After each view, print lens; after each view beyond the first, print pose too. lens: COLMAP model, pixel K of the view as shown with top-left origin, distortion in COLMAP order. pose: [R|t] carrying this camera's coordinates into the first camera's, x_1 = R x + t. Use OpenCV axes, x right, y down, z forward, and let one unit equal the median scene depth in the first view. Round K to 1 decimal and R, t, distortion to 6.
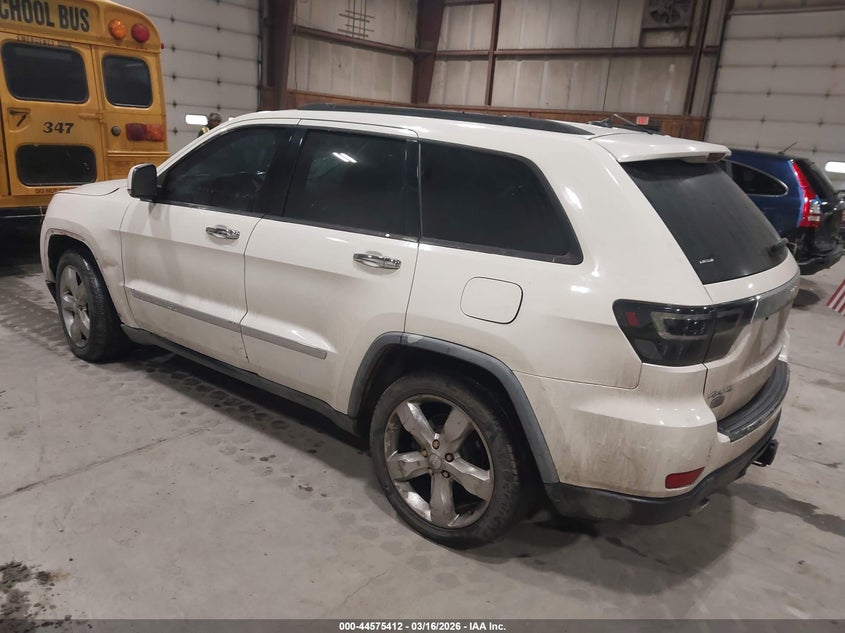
lens RADIAL K [[672.9, 0, 409.6], [0, 672.9, 314.8], [0, 0, 1]] dist [0.005101, 0.011981]
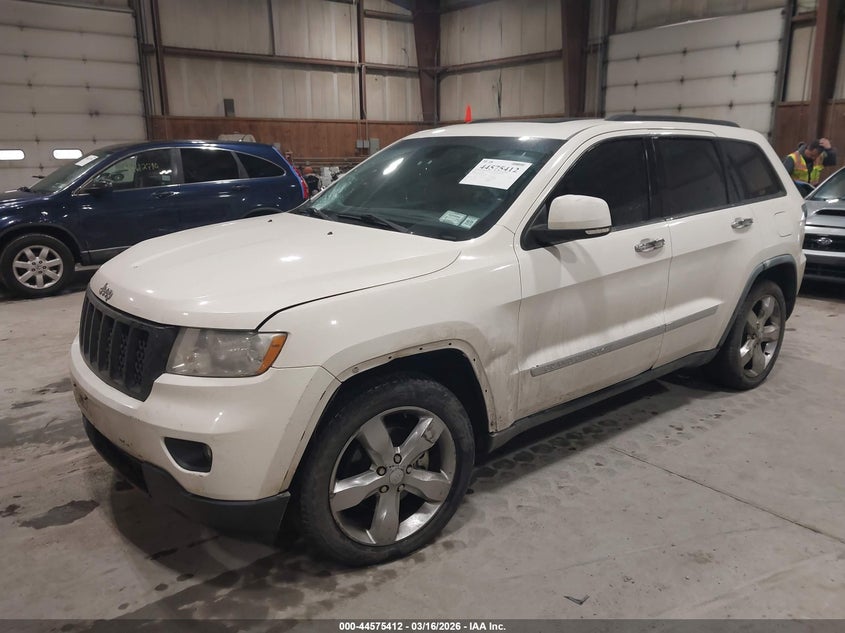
lens RADIAL K [[647.2, 0, 418.8], [0, 647.2, 318.0], [0, 0, 1]] dist [0.008249, -0.005450]
pose [[0.223689, -0.302207, 0.926625, -1.153313], [0.296457, 0.926767, 0.230688, -0.311361], [-0.928481, 0.223102, 0.296899, 0.941538]]
